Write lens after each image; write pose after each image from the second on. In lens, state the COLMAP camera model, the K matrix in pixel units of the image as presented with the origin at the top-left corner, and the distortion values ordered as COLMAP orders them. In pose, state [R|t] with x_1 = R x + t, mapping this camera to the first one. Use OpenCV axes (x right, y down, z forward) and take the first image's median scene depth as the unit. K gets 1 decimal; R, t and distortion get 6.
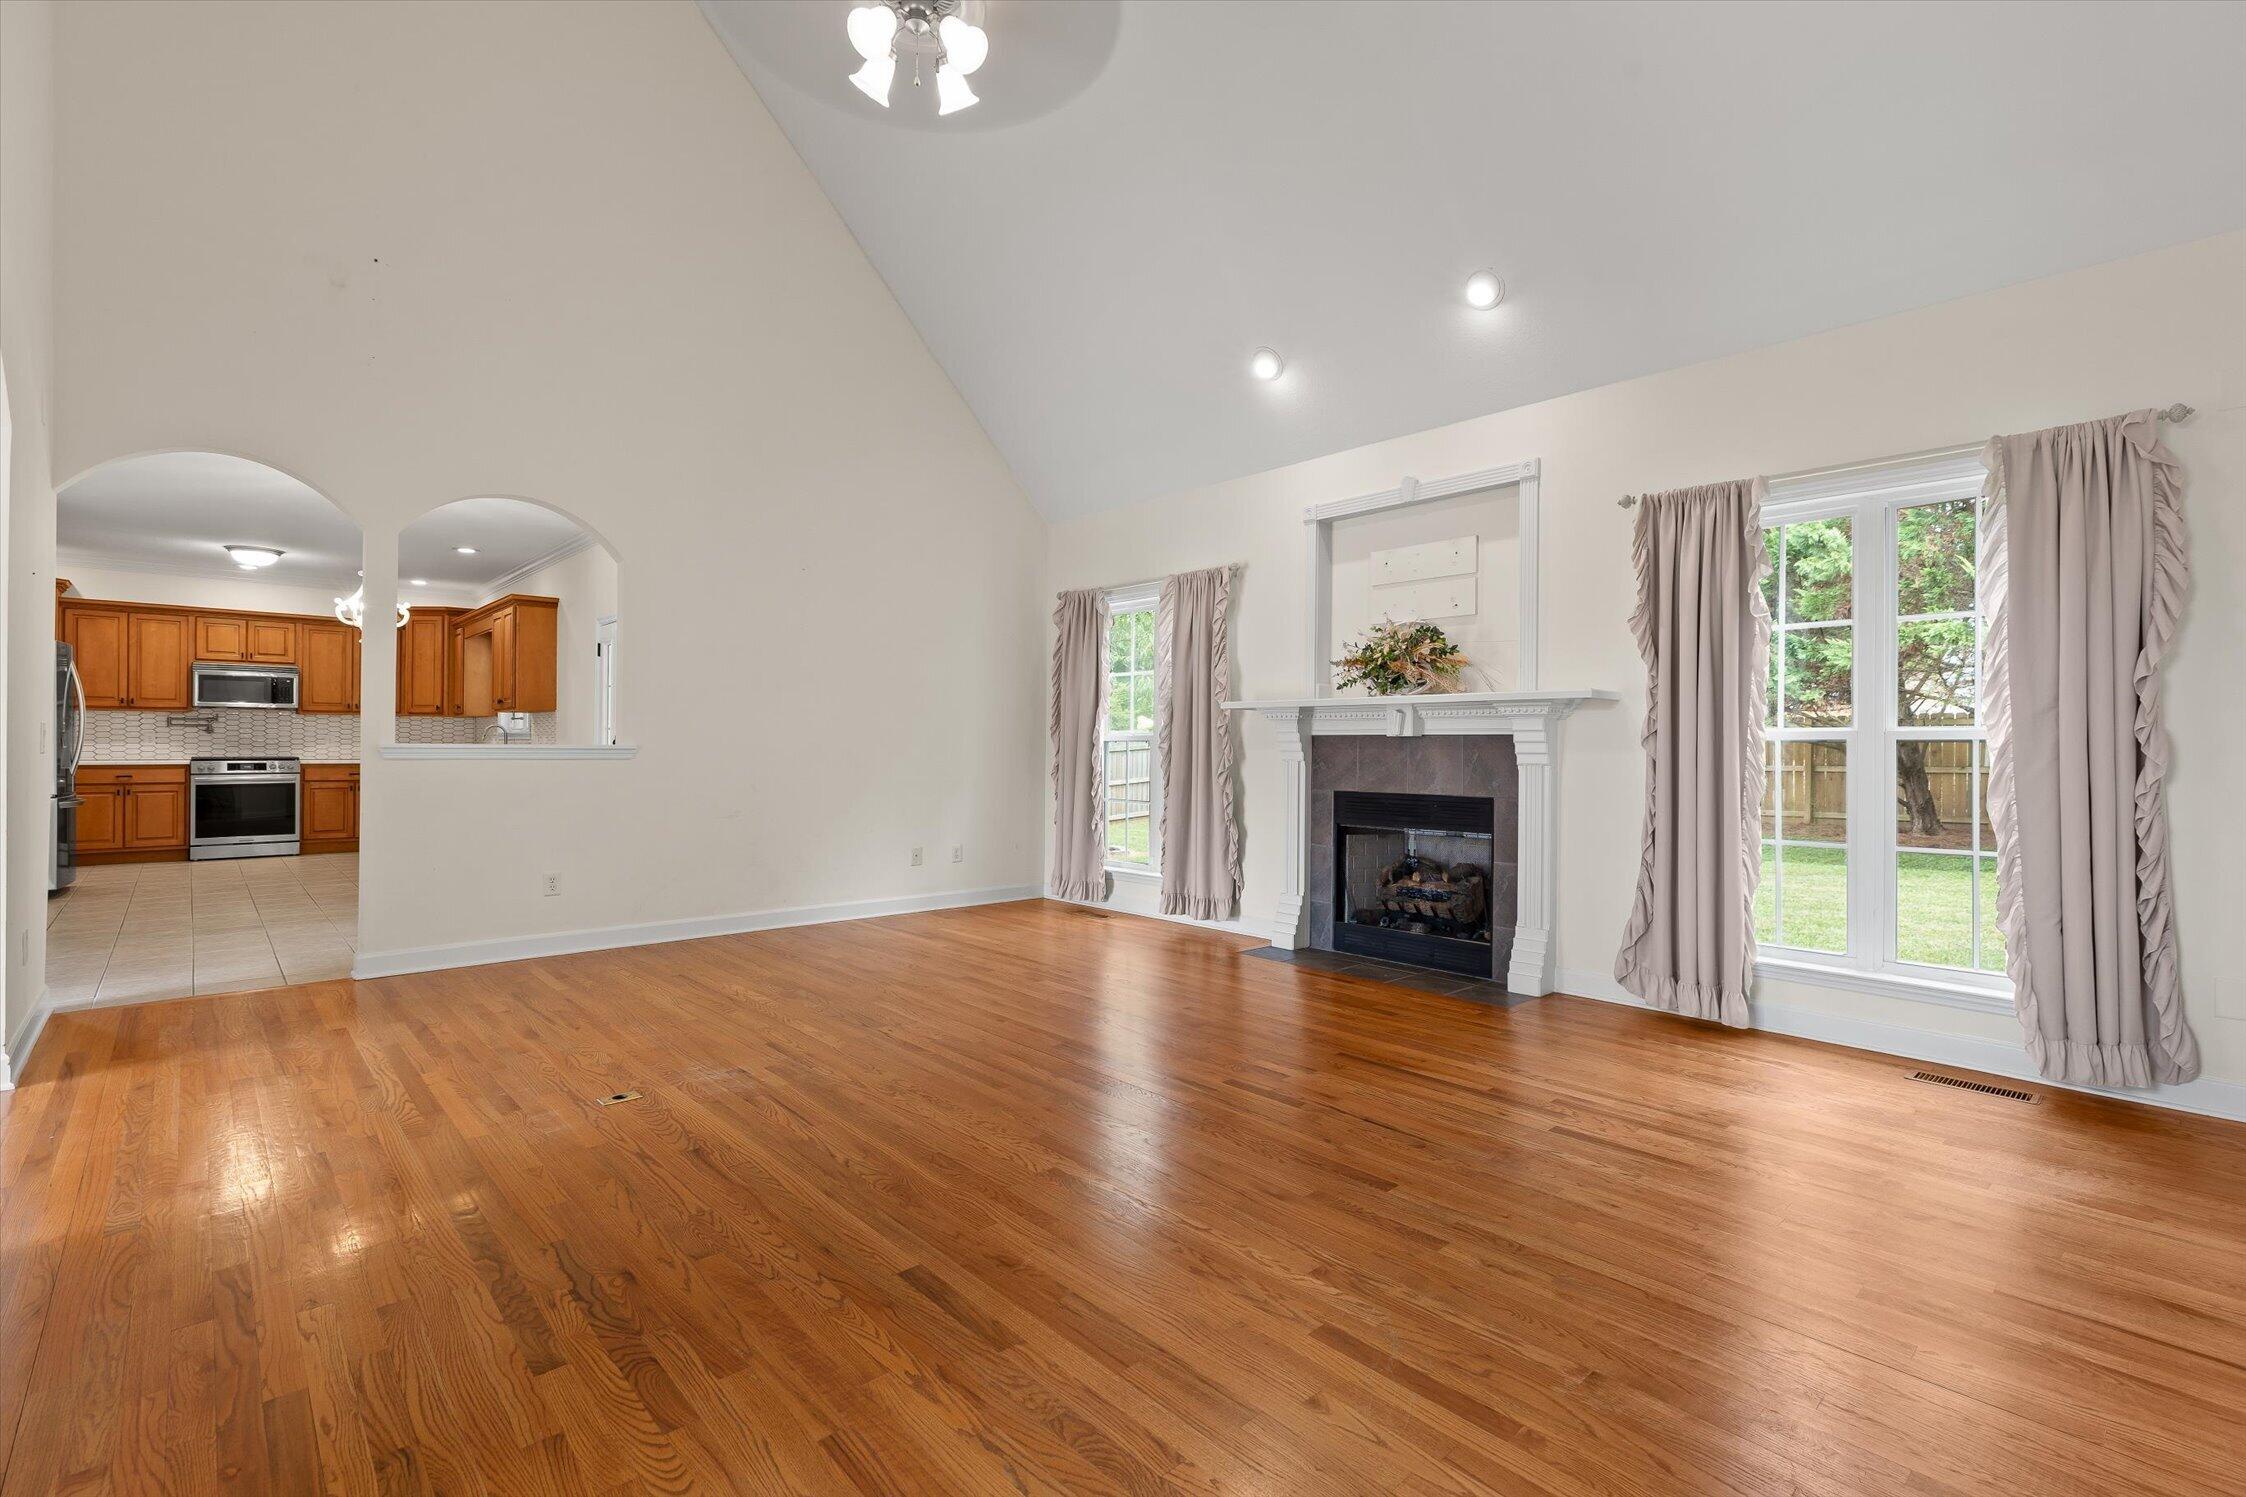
lens RADIAL K [[1004.6, 0, 1137.3], [0, 1004.6, 745.9], [0, 0, 1]] dist [0.004292, 0.000735]
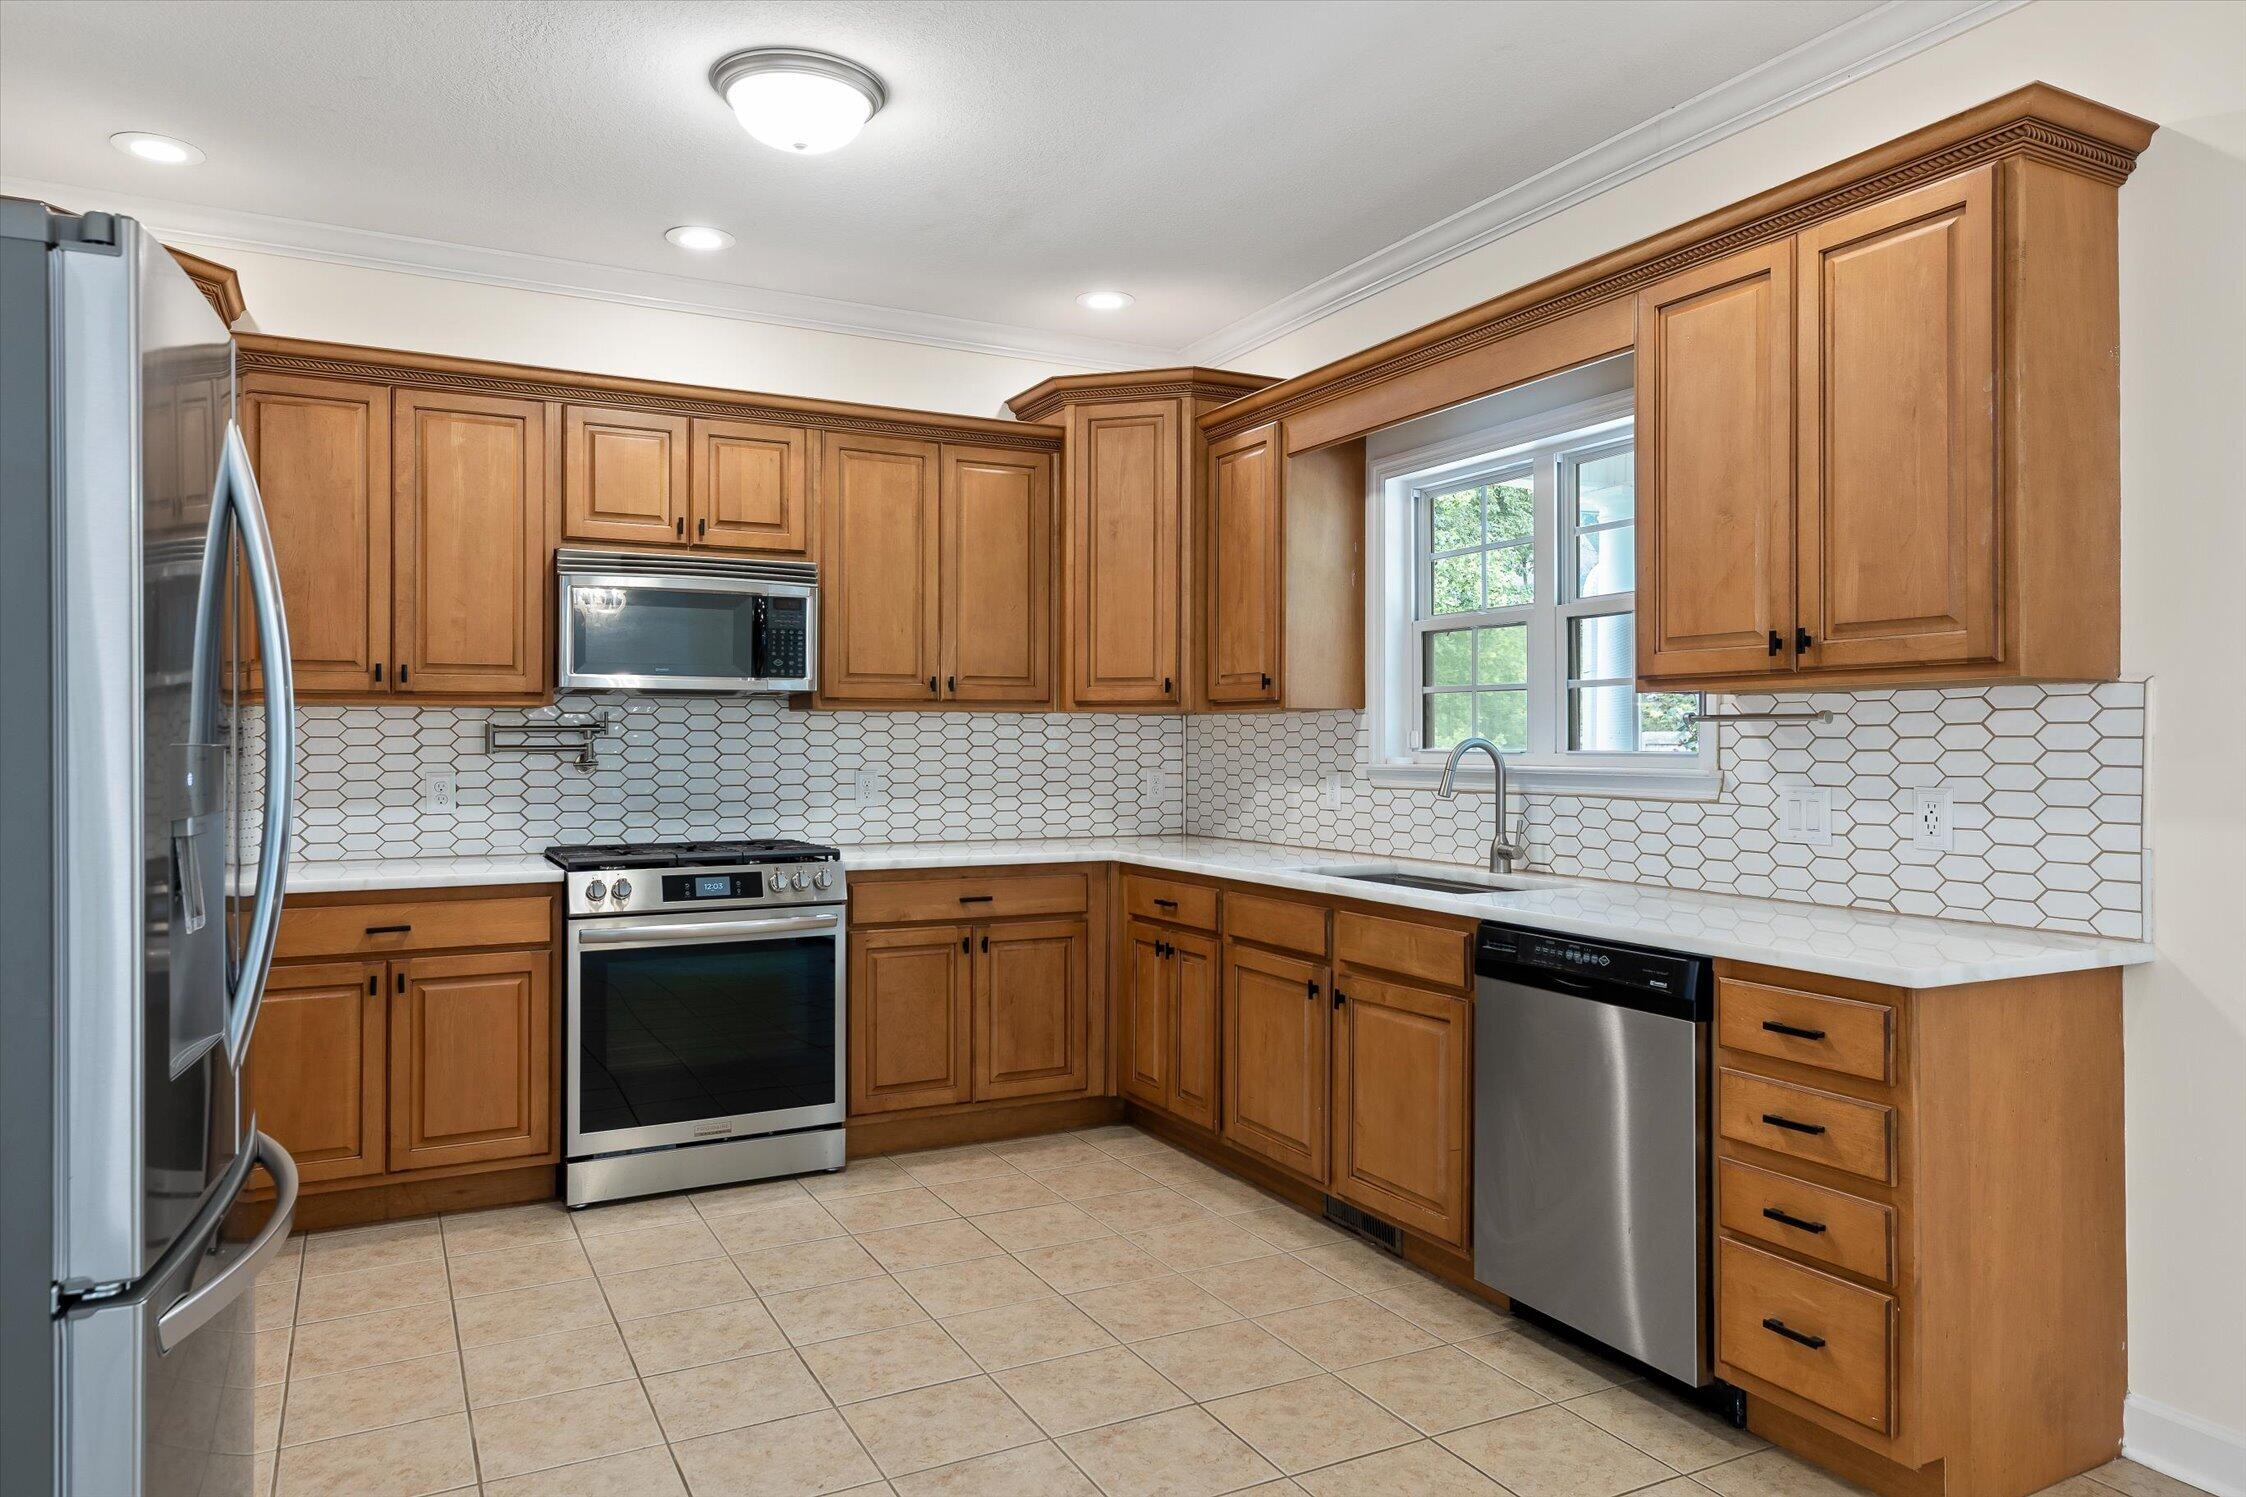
lens RADIAL K [[1387.3, 0, 1117.0], [0, 1387.3, 737.9], [0, 0, 1]] dist [0.017660, 0.002432]
pose [[0.967099, -0.007455, -0.254291, -0.659852], [0.005586, 0.999952, -0.008074, -0.019596], [0.254339, 0.006388, 0.967094, 0.628151]]
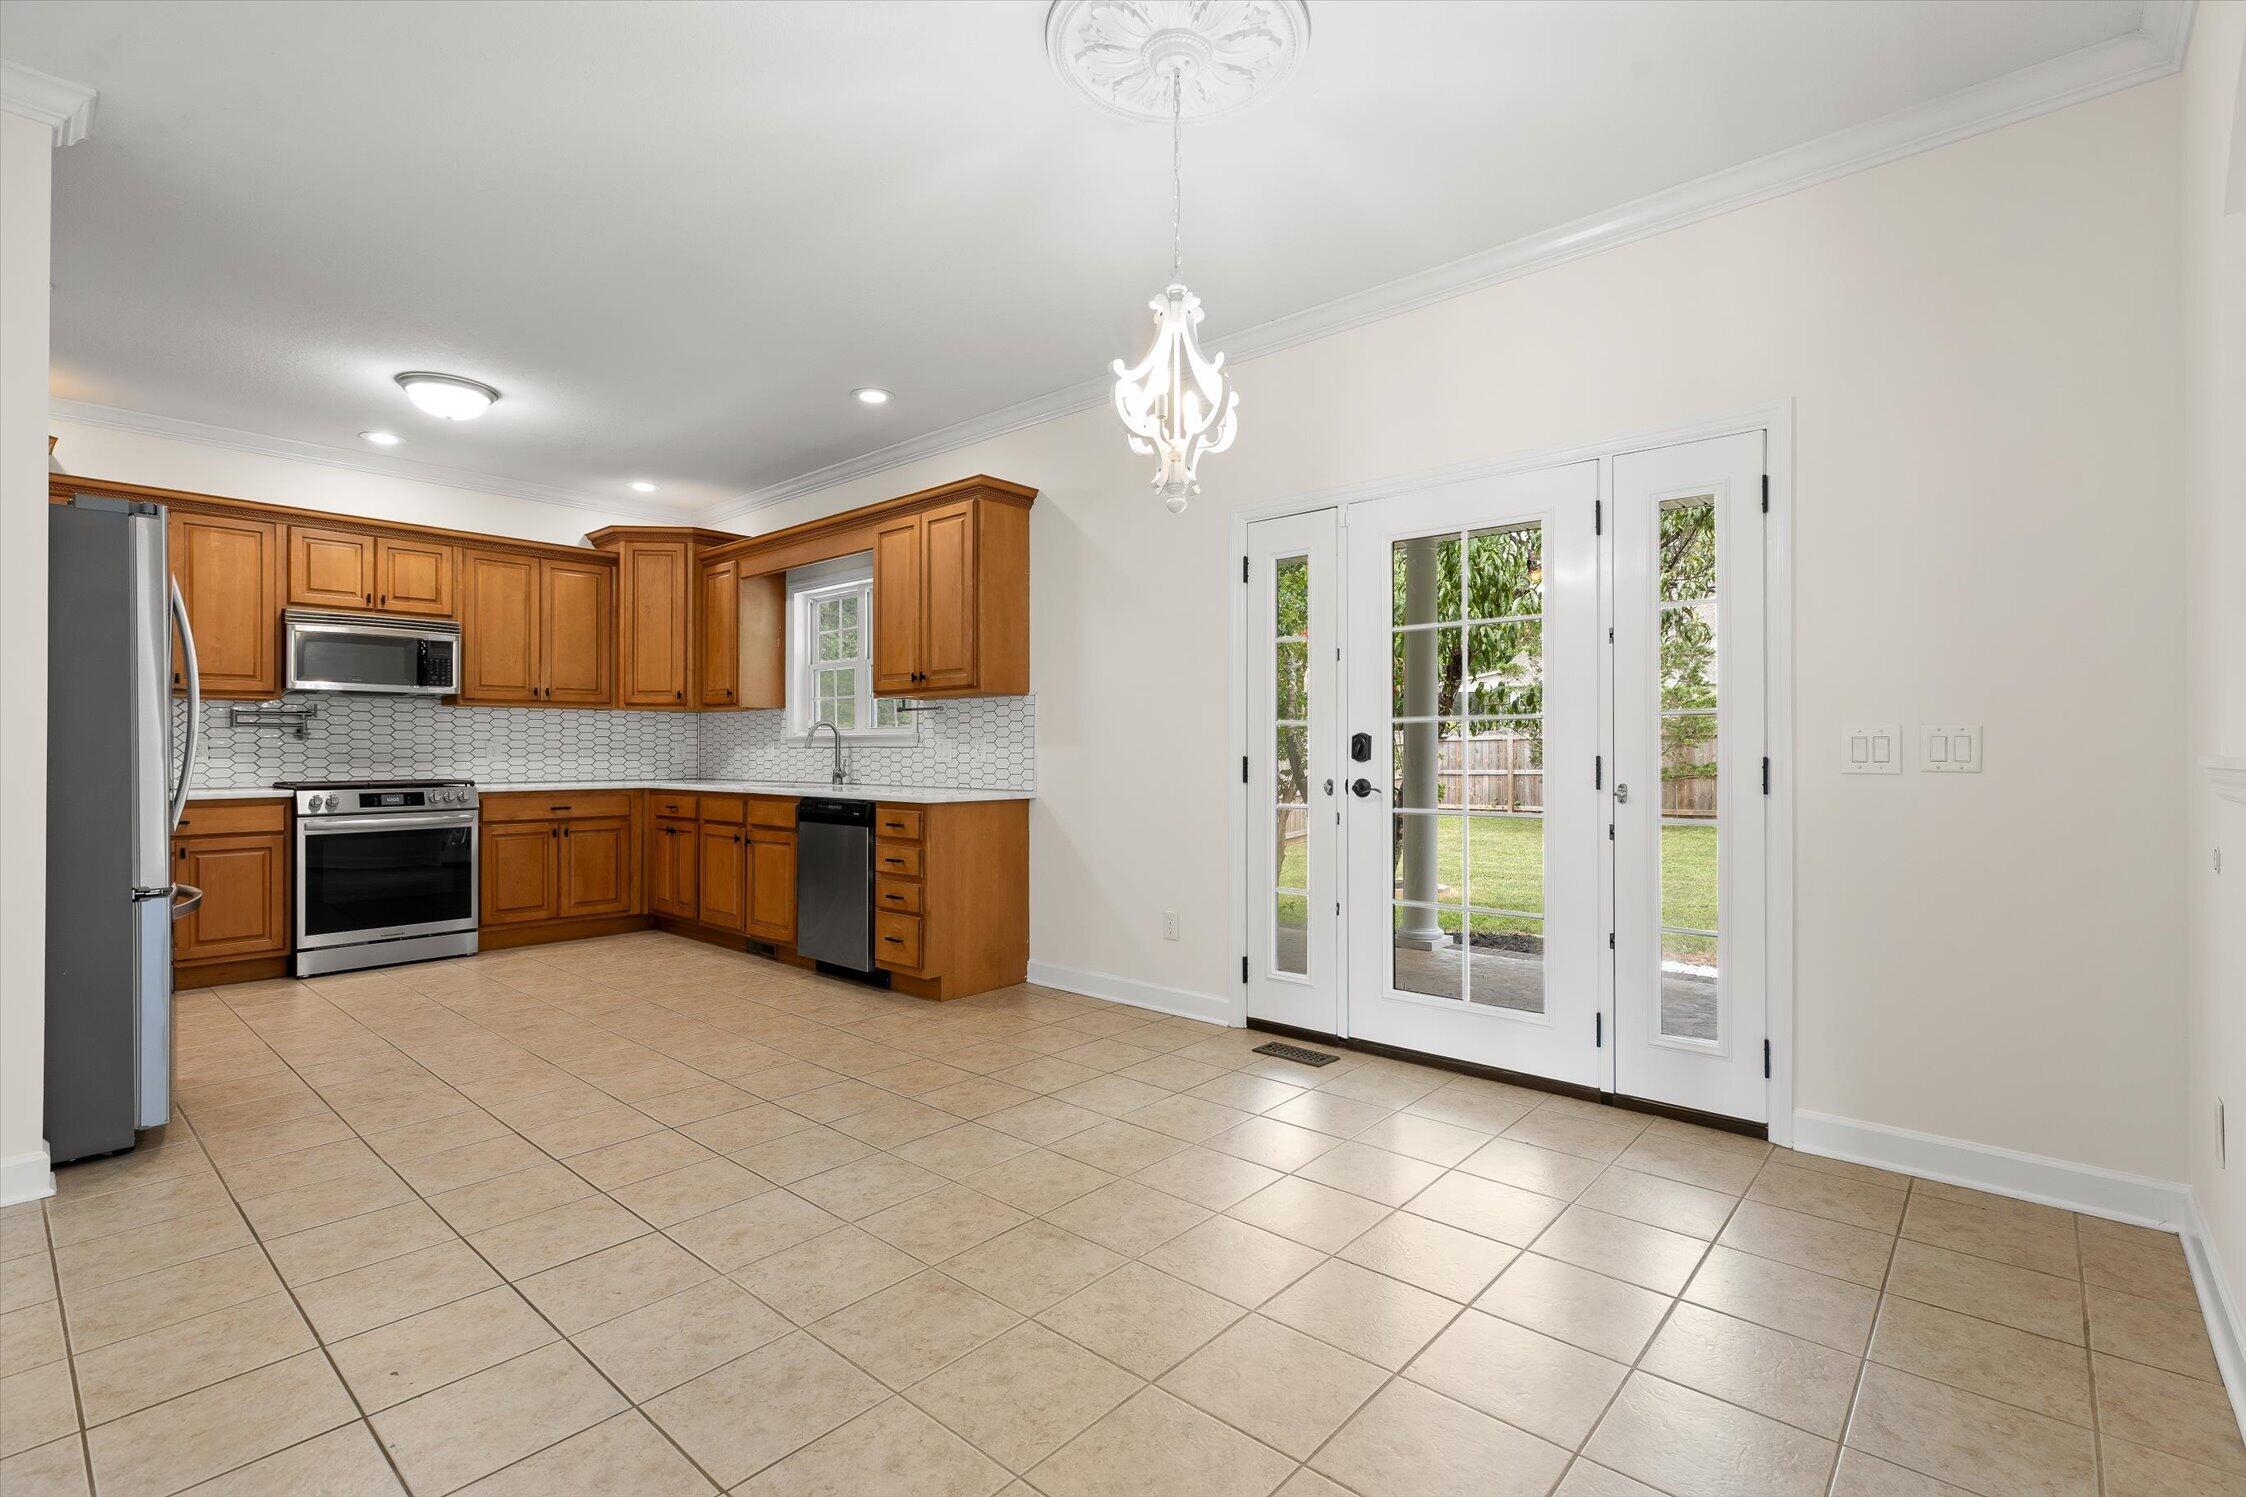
lens RADIAL K [[1004.6, 0, 1122.6], [0, 1004.6, 747.3], [0, 0, 1]] dist [0.004292, 0.000735]
pose [[0.994172, -0.008815, 0.107444, -0.547038], [0.009617, 0.999930, -0.006955, -0.000006], [-0.107375, 0.007948, 0.994187, 0.413109]]
